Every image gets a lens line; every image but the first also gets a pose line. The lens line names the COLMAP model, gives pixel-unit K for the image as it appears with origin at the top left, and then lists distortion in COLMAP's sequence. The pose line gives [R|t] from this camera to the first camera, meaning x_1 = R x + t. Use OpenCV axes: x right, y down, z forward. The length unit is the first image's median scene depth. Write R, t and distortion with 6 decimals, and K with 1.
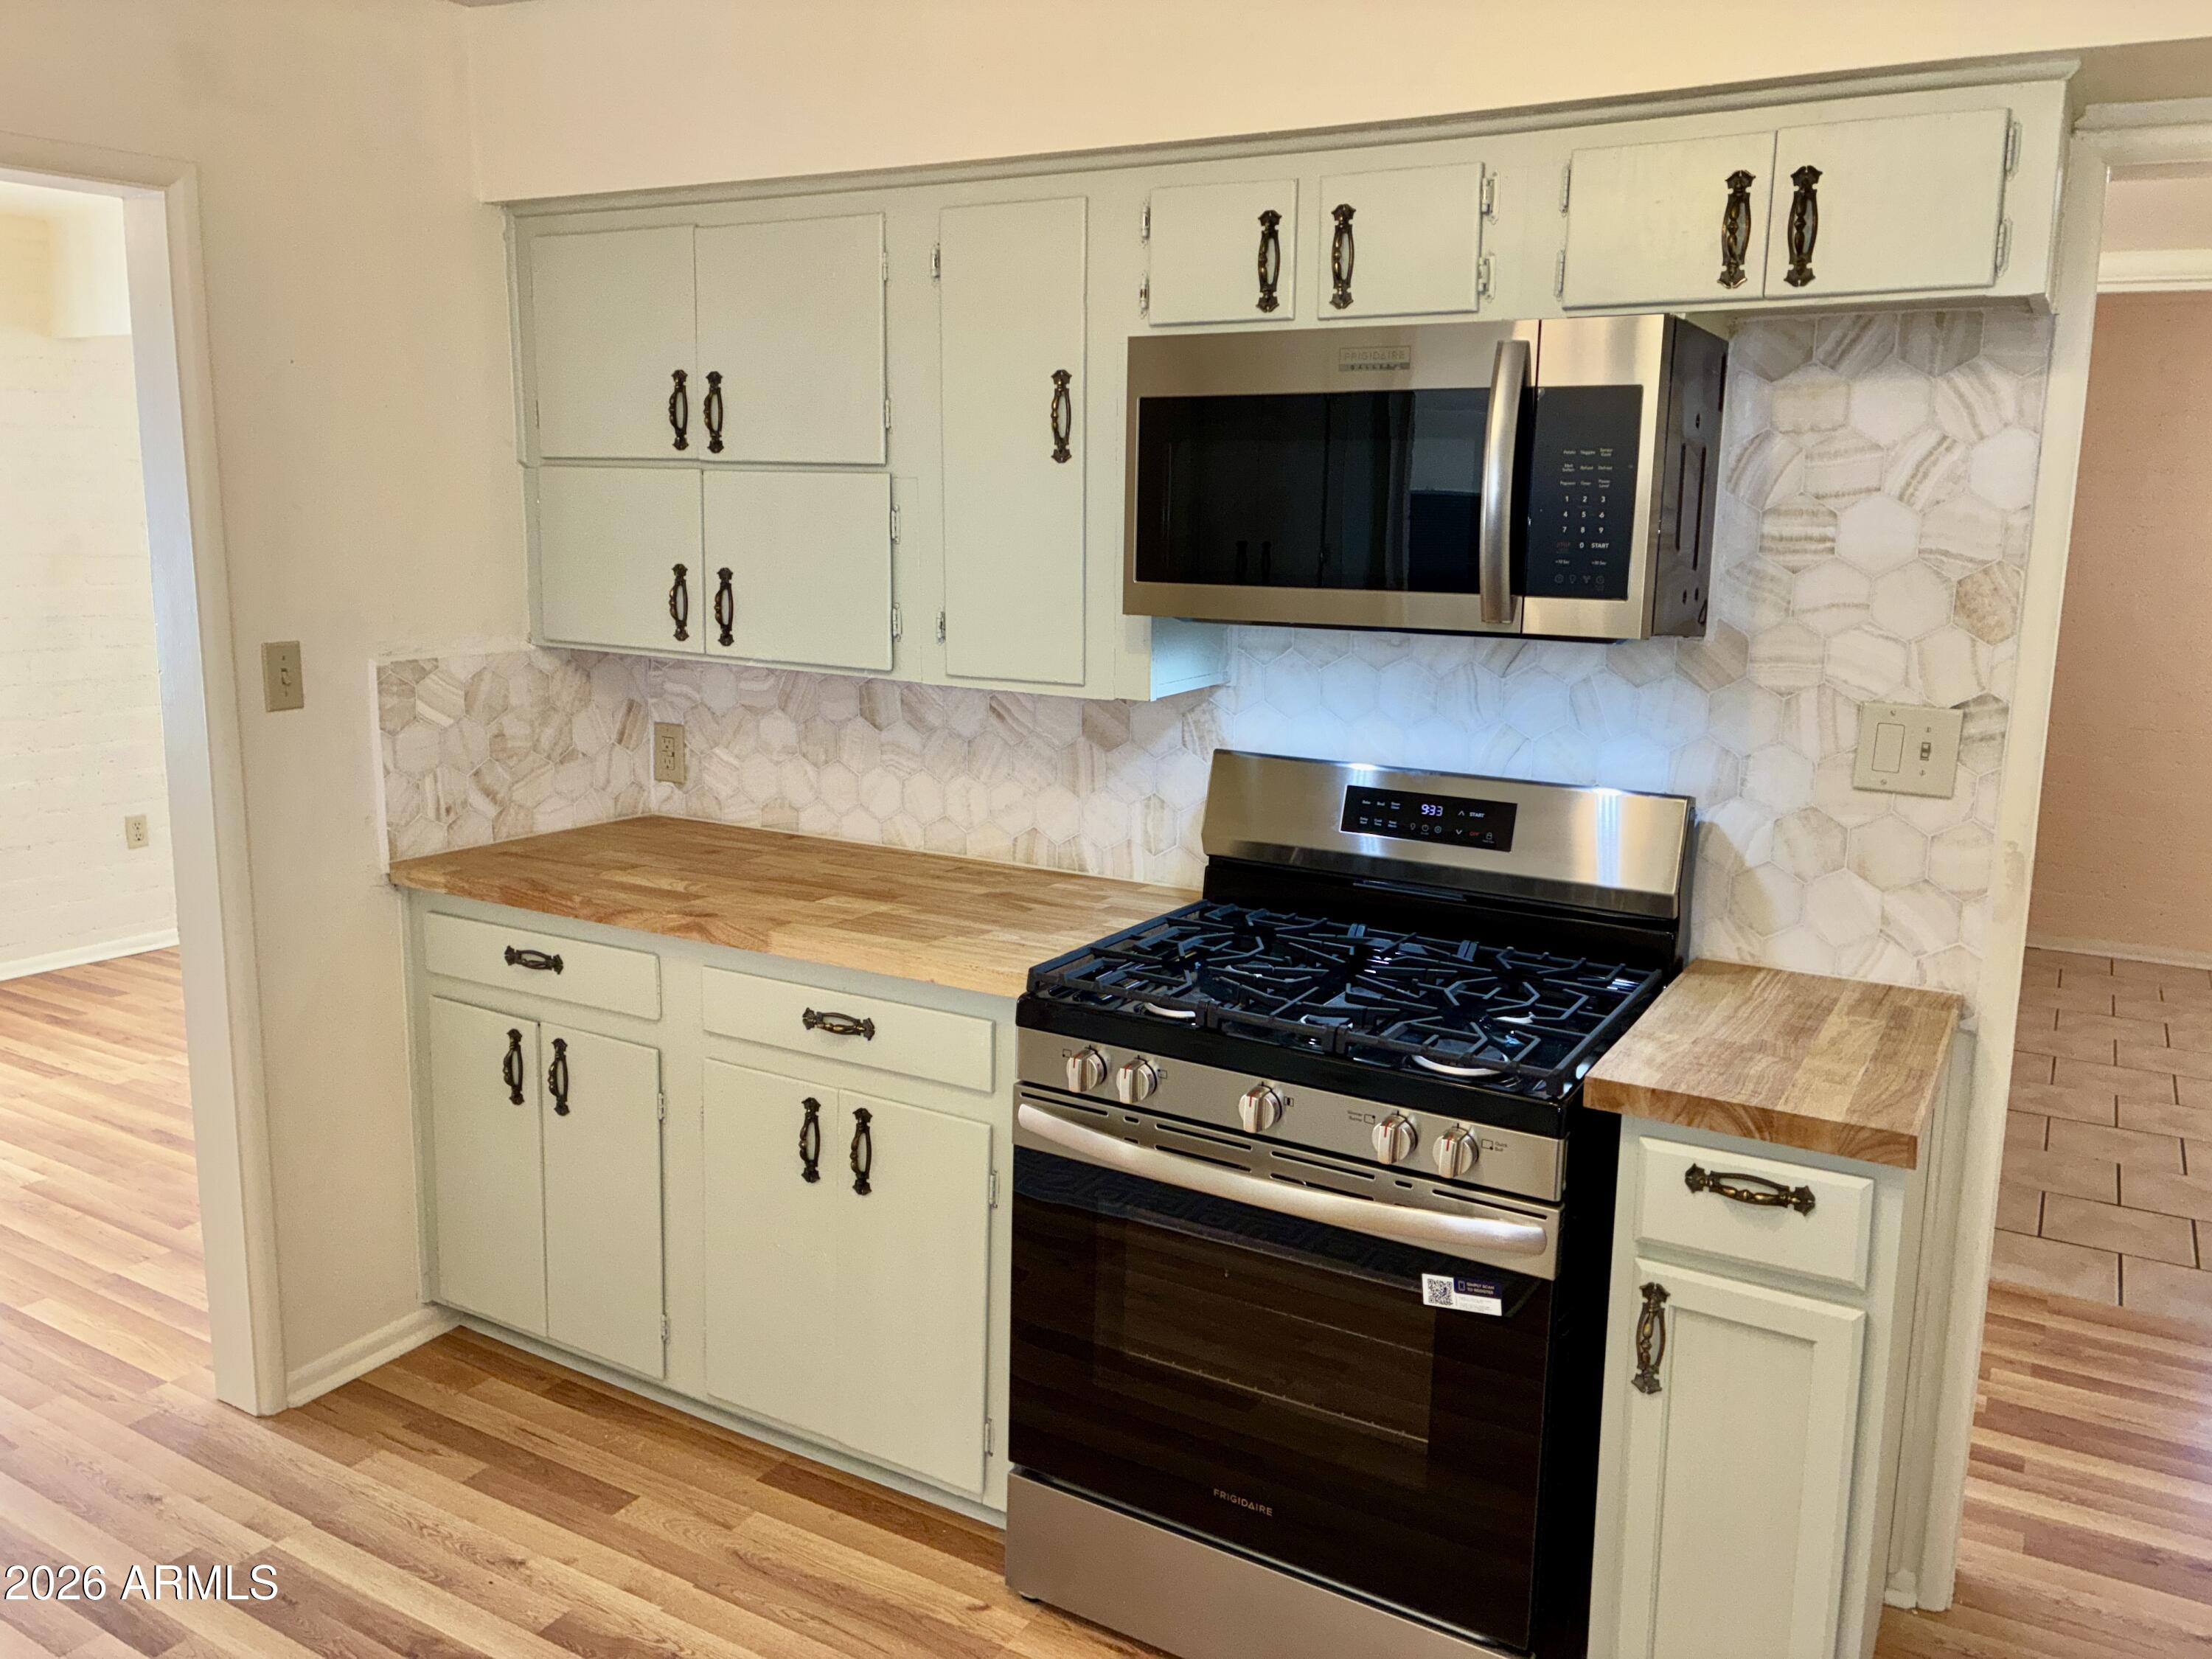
lens RADIAL K [[1639.5, 0, 1108.1], [0, 1639.5, 798.1], [0, 0, 1]] dist [0.058631, -0.000069]
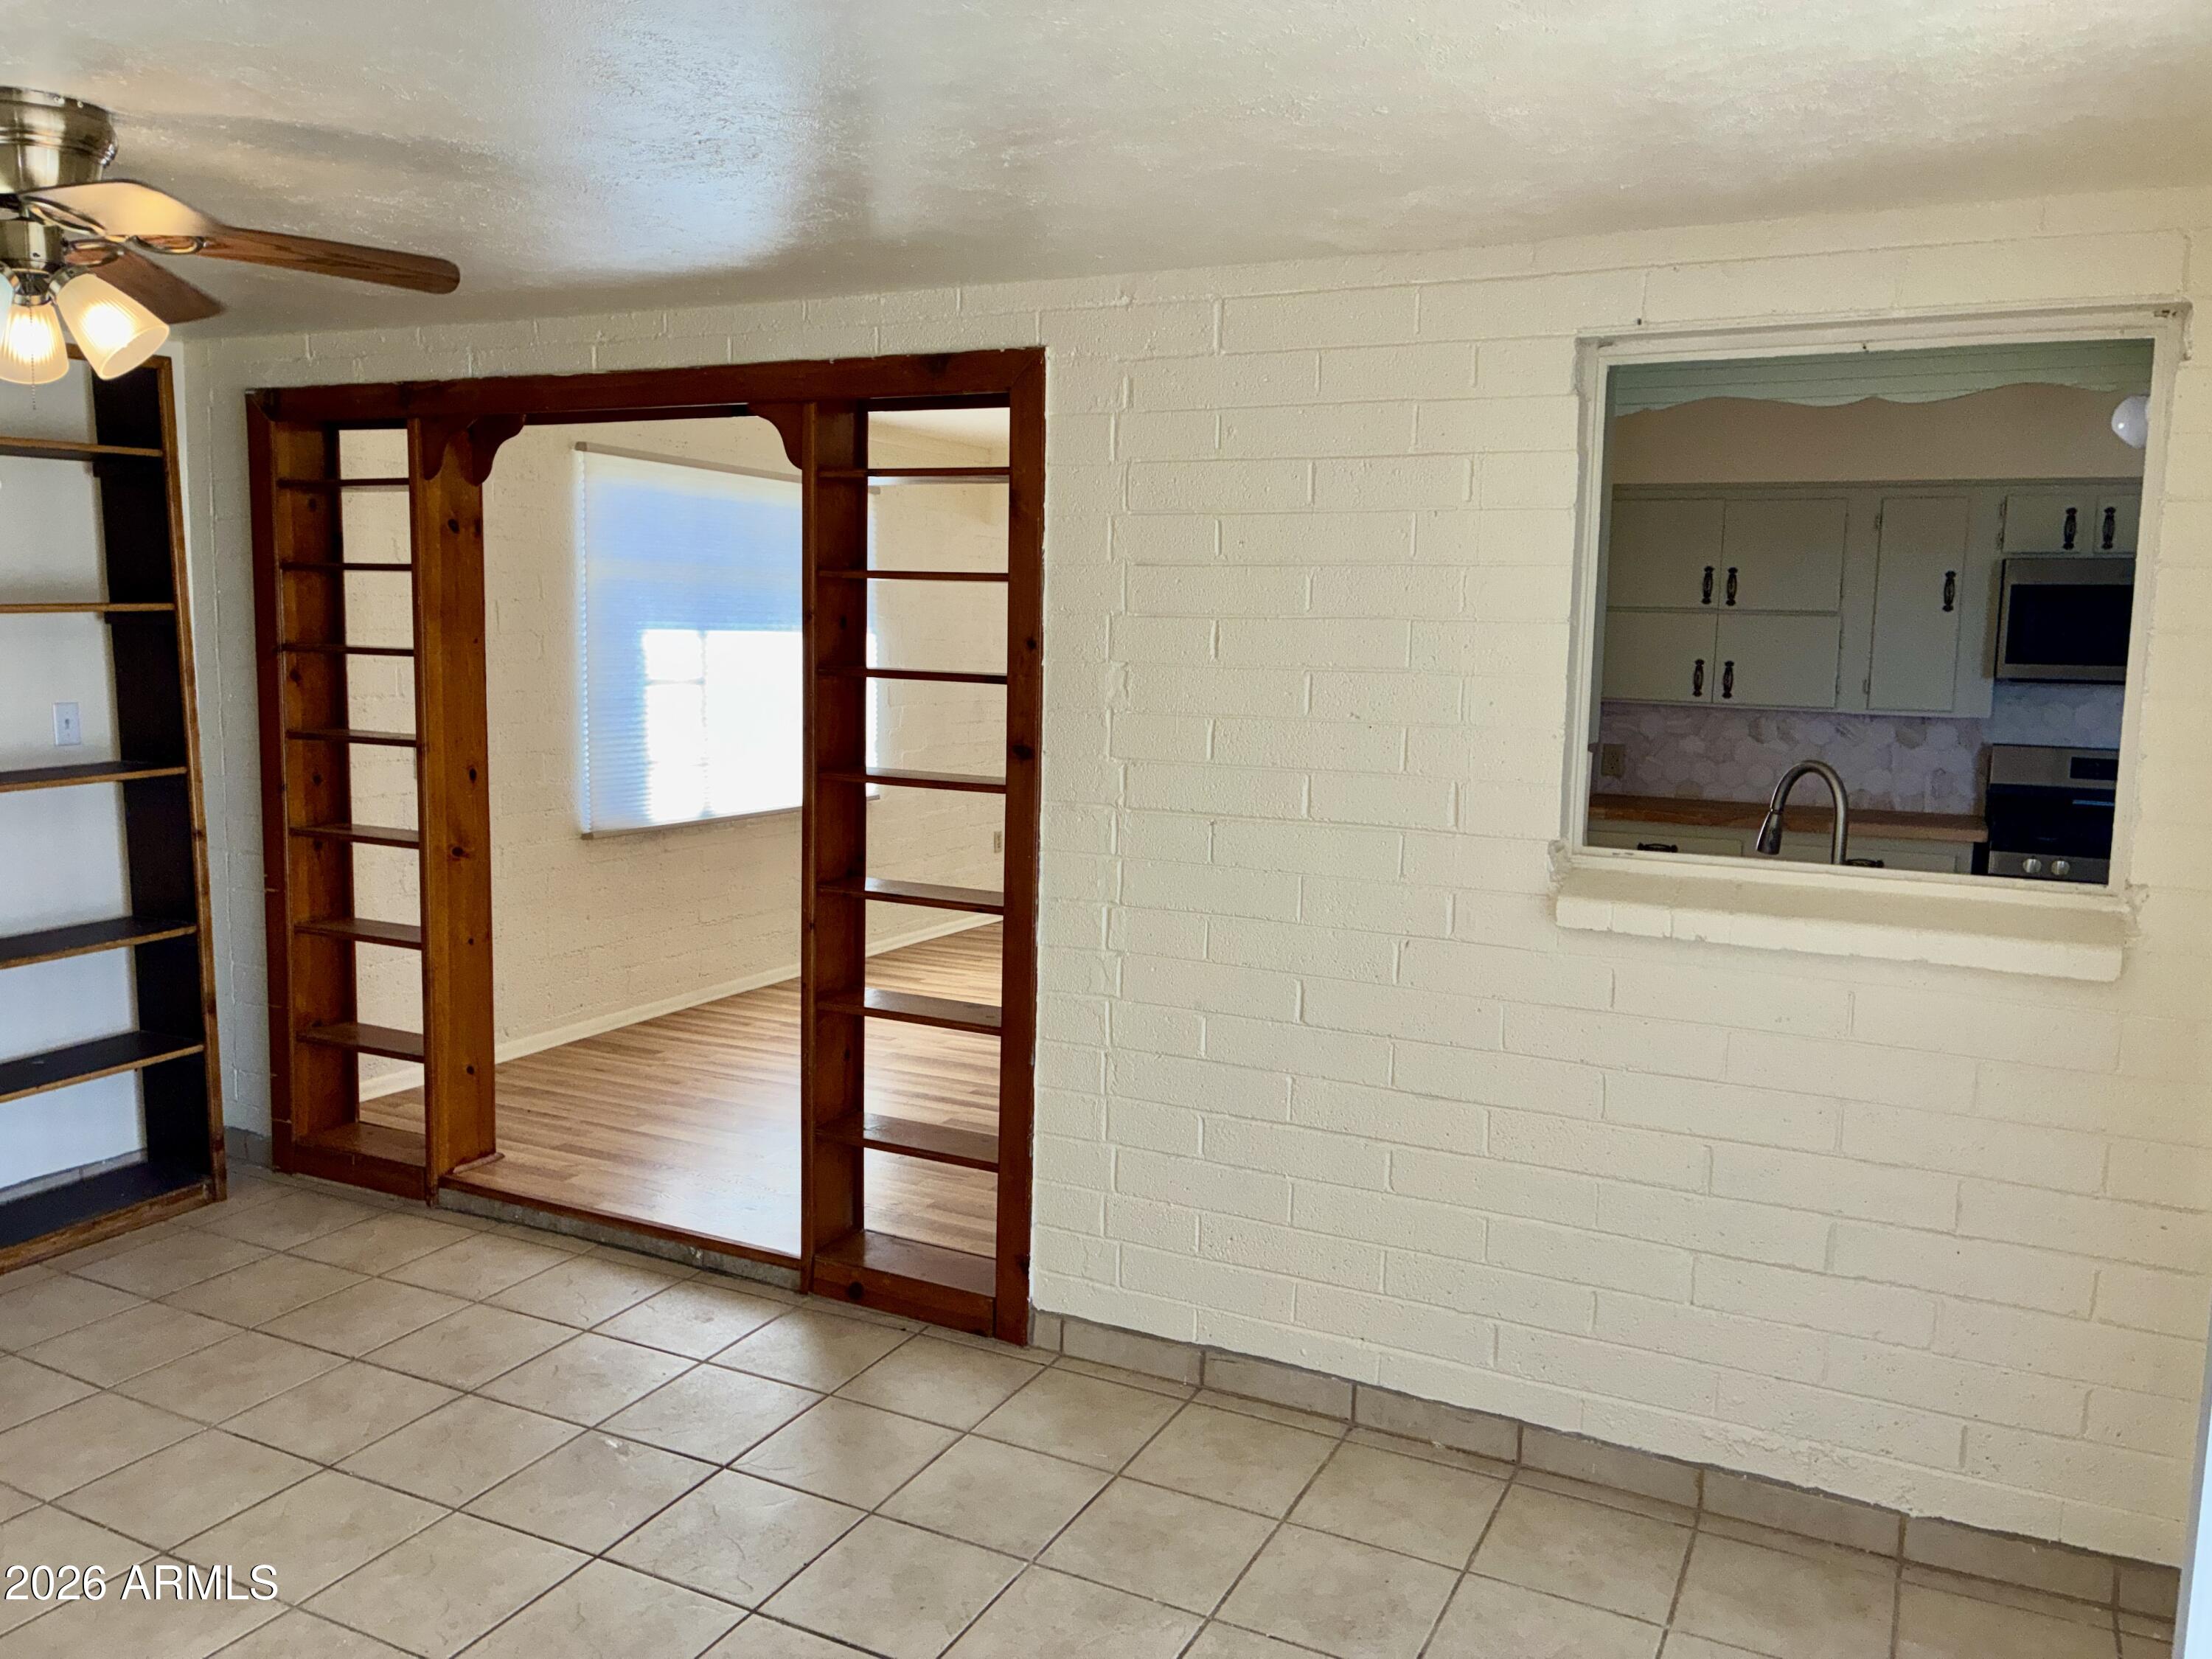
lens RADIAL K [[1685.2, 0, 1104.7], [0, 1685.2, 812.0], [0, 0, 1]] dist [0.088706, -0.110001]
pose [[0.997871, -0.005259, 0.065012, -1.154830], [0.009154, 0.998171, -0.059764, 0.170205], [-0.064579, 0.060231, 0.996093, -1.067010]]
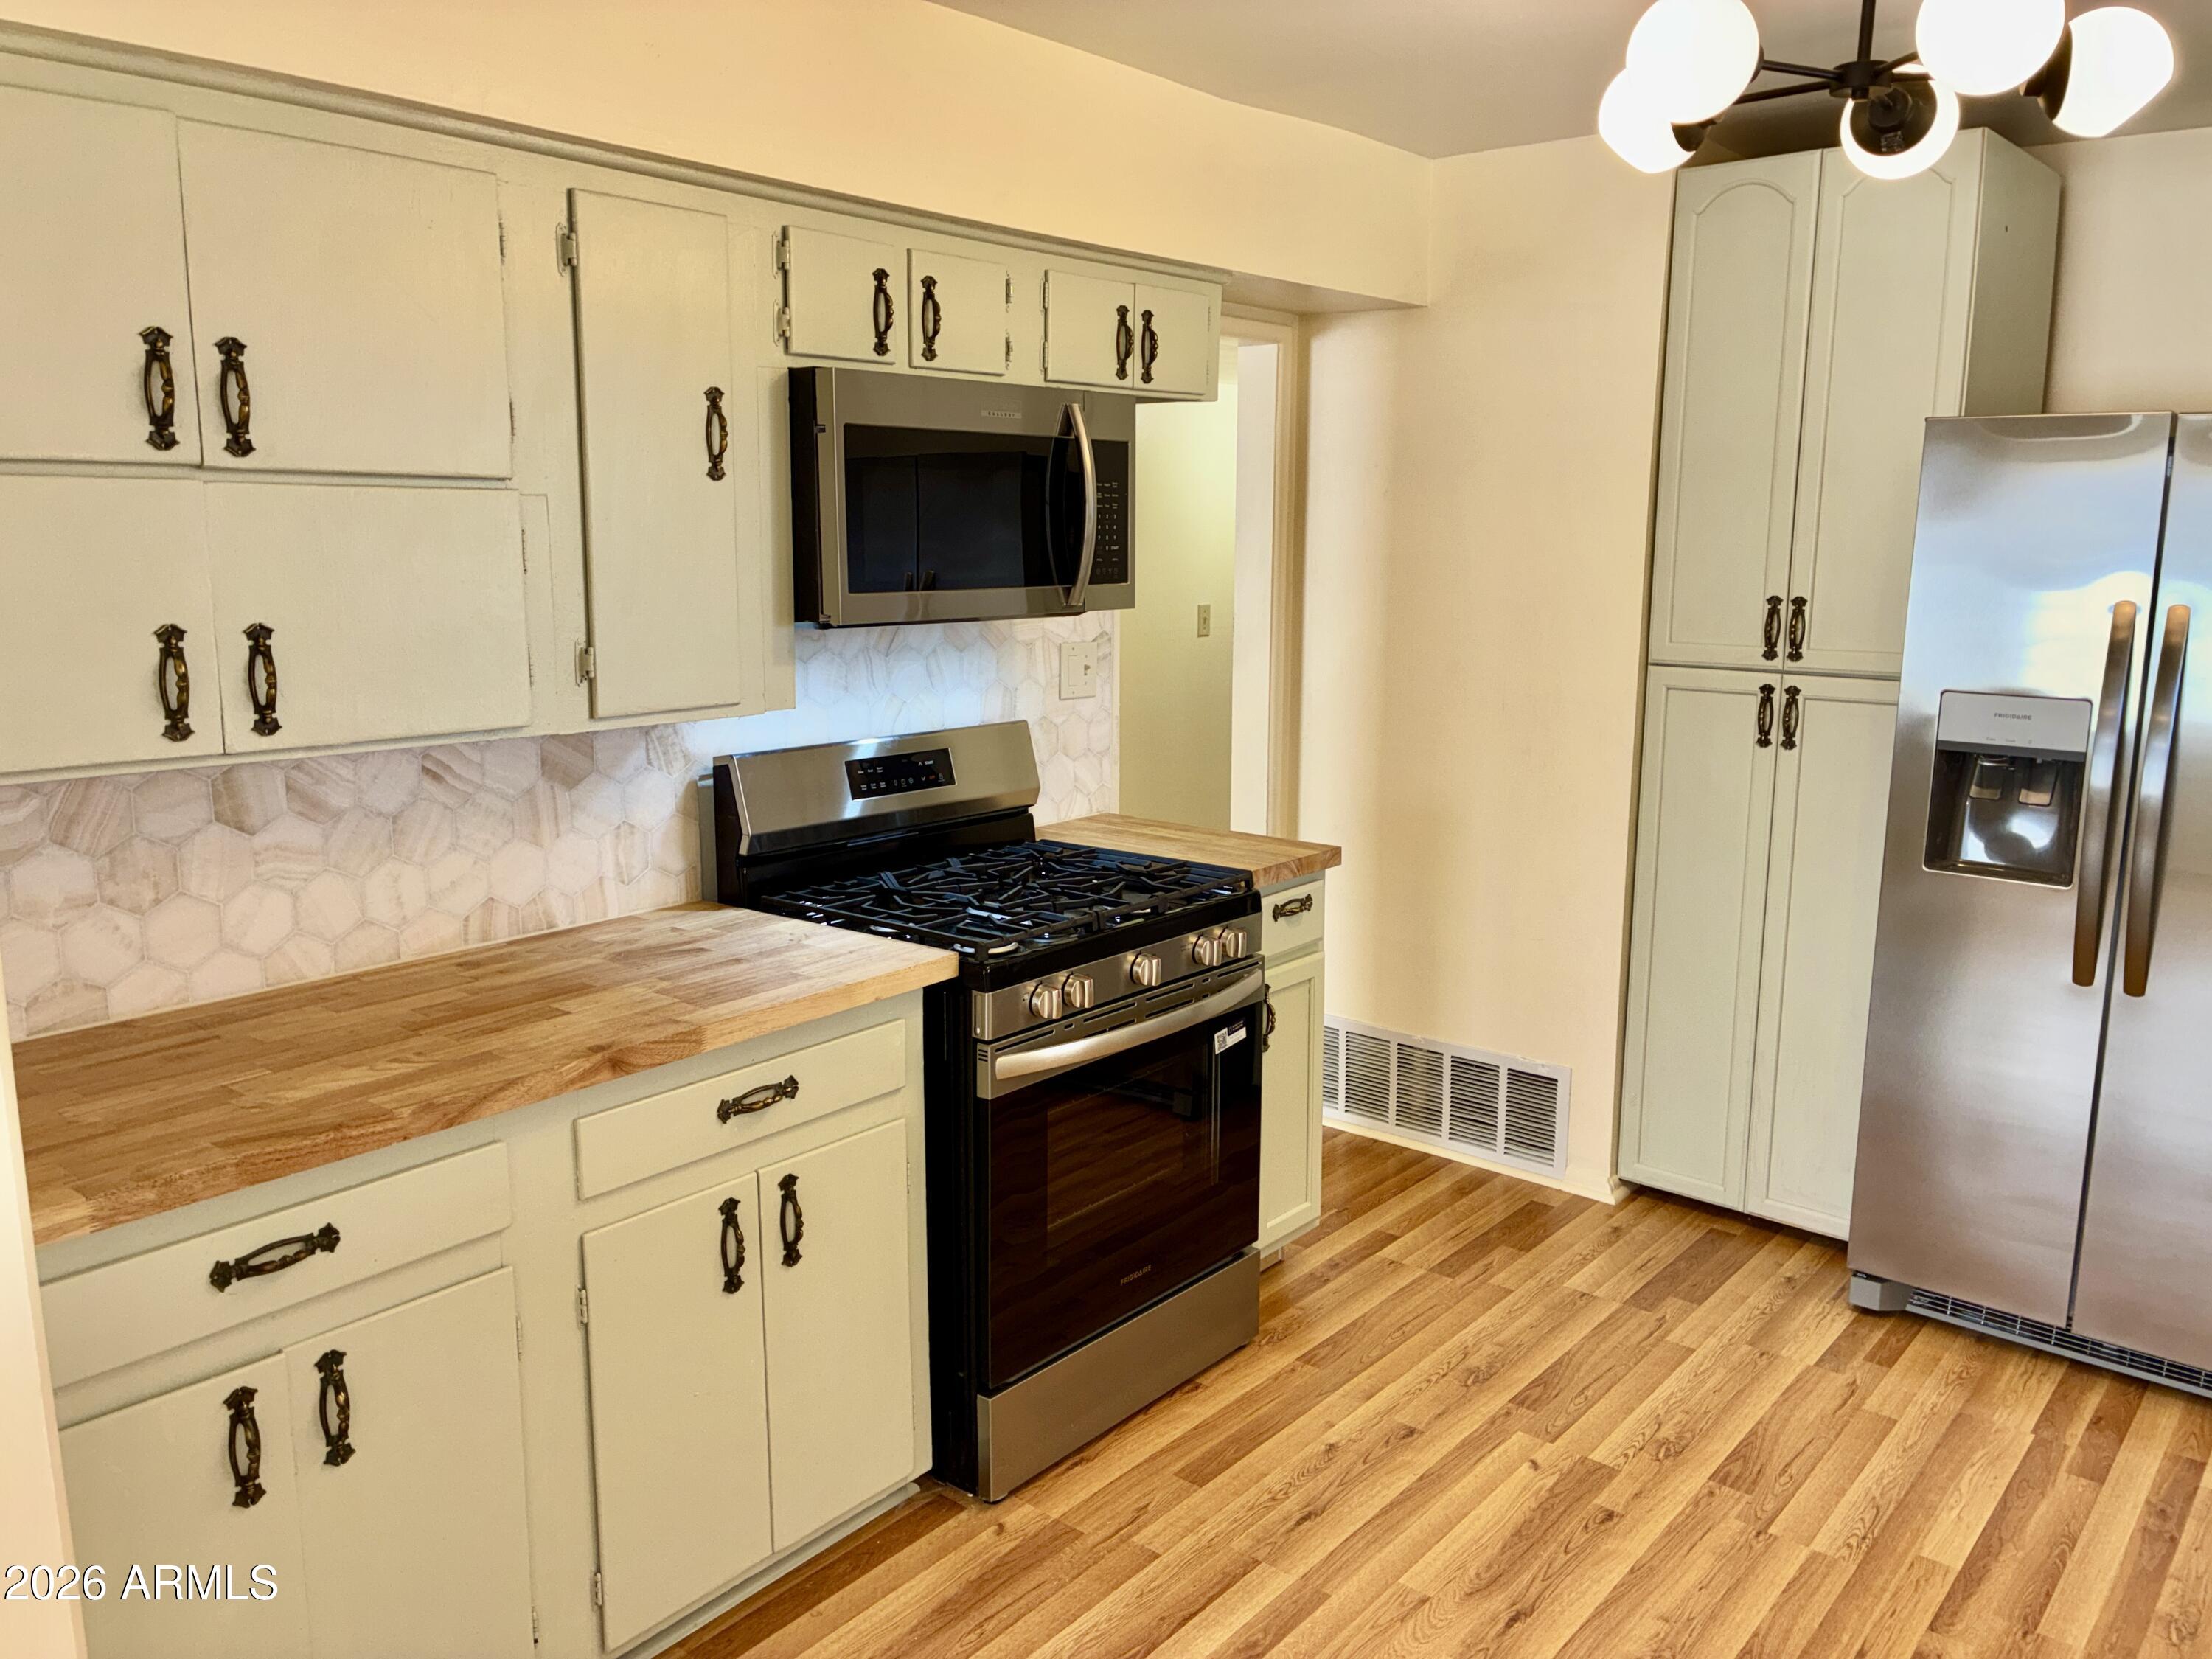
lens RADIAL K [[1685.2, 0, 1104.7], [0, 1685.2, 812.0], [0, 0, 1]] dist [0.088706, -0.110001]
pose [[0.175818, -0.185721, 0.966745, -0.877355], [0.170740, 0.972912, 0.155854, -0.113938], [-0.969503, 0.137660, 0.202765, 0.522489]]
